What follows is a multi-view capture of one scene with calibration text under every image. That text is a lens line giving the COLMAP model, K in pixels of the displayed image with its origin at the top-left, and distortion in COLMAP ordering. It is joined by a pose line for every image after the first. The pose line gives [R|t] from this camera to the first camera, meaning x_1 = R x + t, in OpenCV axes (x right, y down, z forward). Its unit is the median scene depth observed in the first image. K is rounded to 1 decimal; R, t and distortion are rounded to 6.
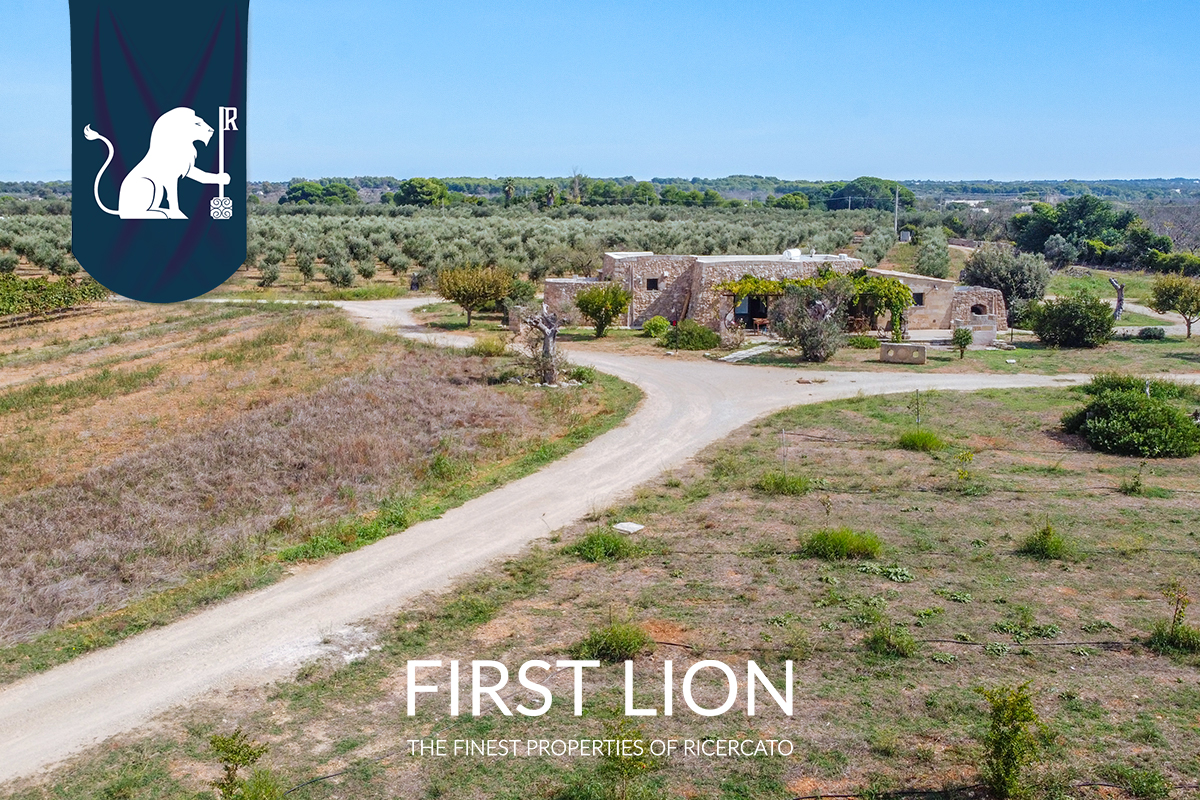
lens RADIAL K [[1094.8, 0, 620.2], [0, 1094.8, 402.6], [0, 0, 1]] dist [-0.010078, -0.000943]
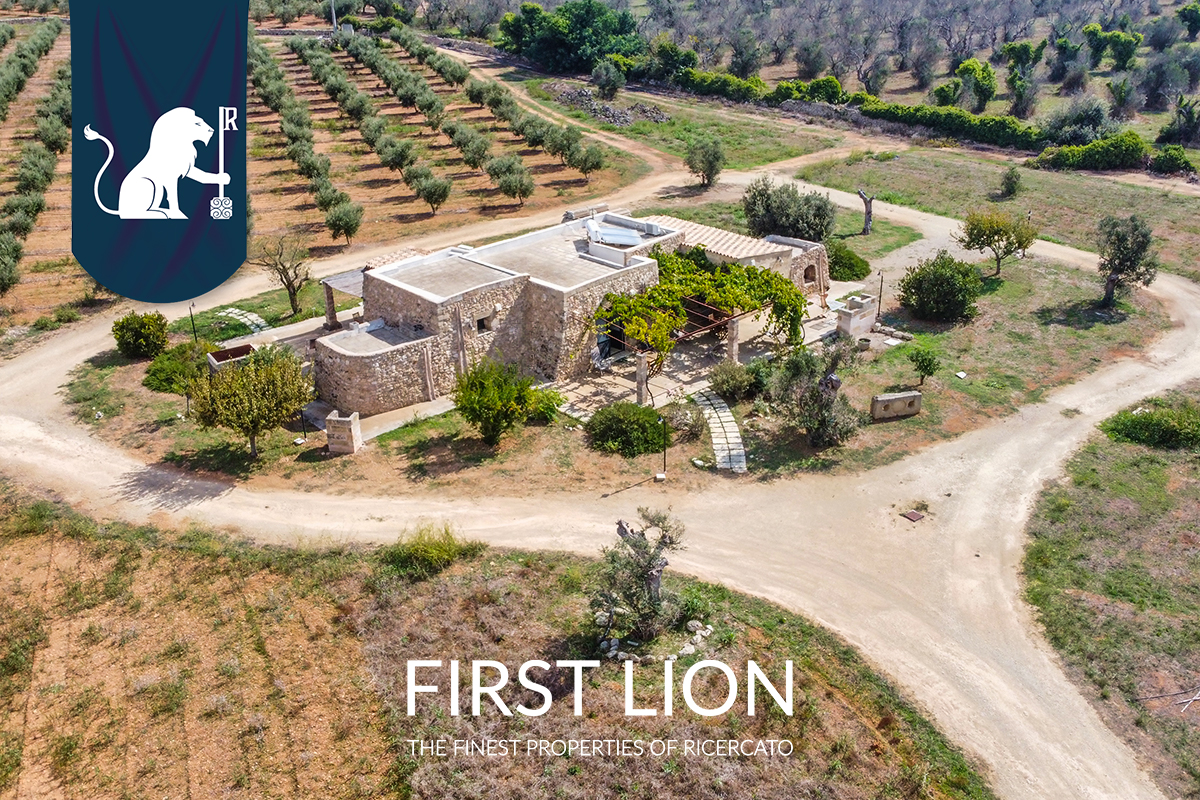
lens RADIAL K [[1081.6, 0, 600.0], [0, 1081.6, 400.0], [0, 0, 1]] dist [0.008848, -0.025438]
pose [[0.808138, -0.263453, 0.526788, -0.152695], [0.121665, 0.949766, 0.288344, -0.131758], [-0.576290, -0.168930, 0.799595, 0.190645]]
